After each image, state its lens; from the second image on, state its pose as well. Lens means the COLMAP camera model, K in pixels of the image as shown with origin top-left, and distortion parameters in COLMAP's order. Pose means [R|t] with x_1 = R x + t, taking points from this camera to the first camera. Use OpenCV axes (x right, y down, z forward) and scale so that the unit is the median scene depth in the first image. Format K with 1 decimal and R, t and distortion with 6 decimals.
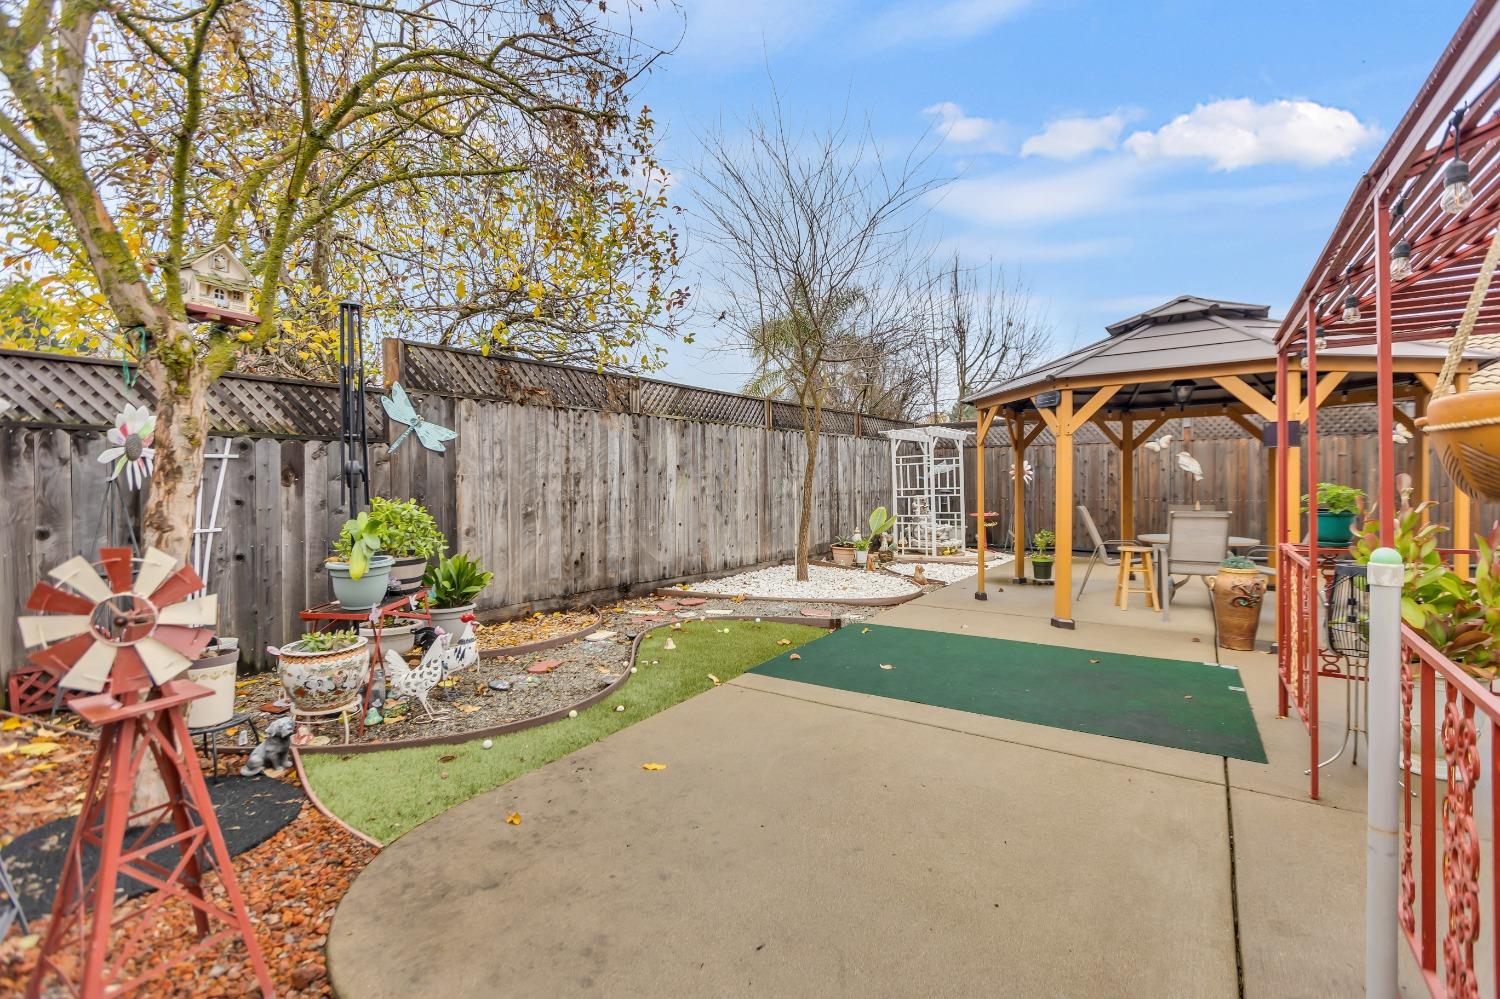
lens RADIAL K [[665.6, 0, 742.8], [0, 665.6, 497.0], [0, 0, 1]] dist [-0.010567, -0.000324]
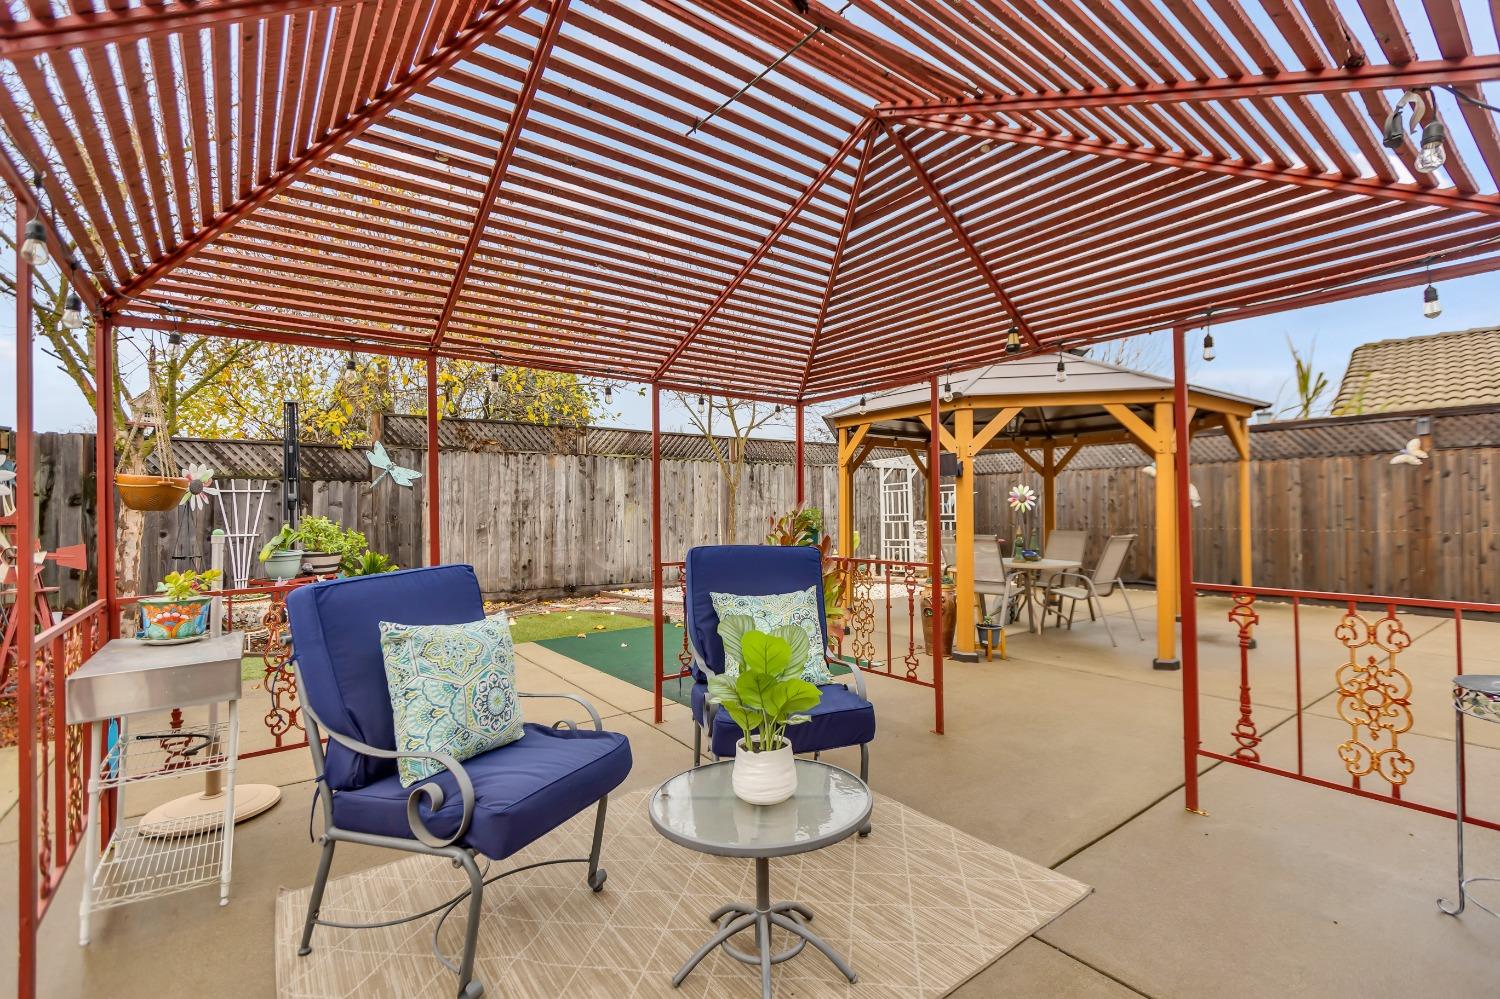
lens RADIAL K [[661.2, 0, 752.2], [0, 661.2, 505.5], [0, 0, 1]] dist [-0.015429, -0.000138]
pose [[0.950059, 0.001188, -0.312069, 0.615622], [-0.009242, 0.999661, -0.024333, 0.002600], [0.311934, 0.026002, 0.949748, -0.130998]]
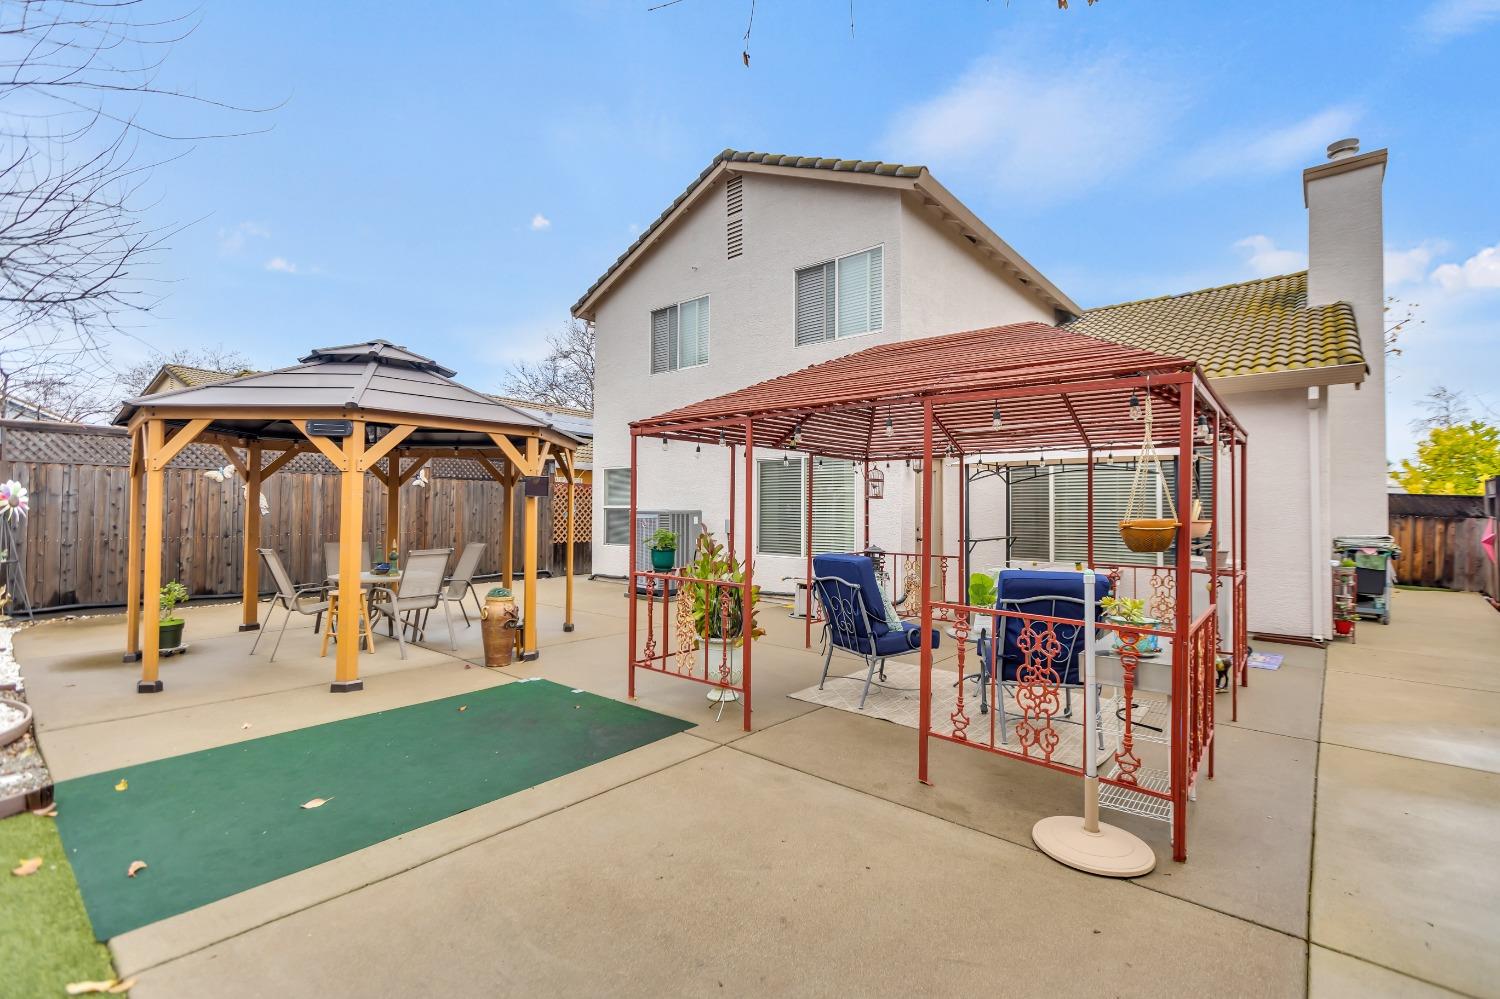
lens RADIAL K [[665.6, 0, 742.8], [0, 665.6, 497.0], [0, 0, 1]] dist [-0.010567, -0.000324]
pose [[0.100326, 0.024311, 0.994658, -0.305314], [0.014362, 0.999562, -0.025880, -0.025633], [-0.994851, 0.016882, 0.099933, 0.353488]]
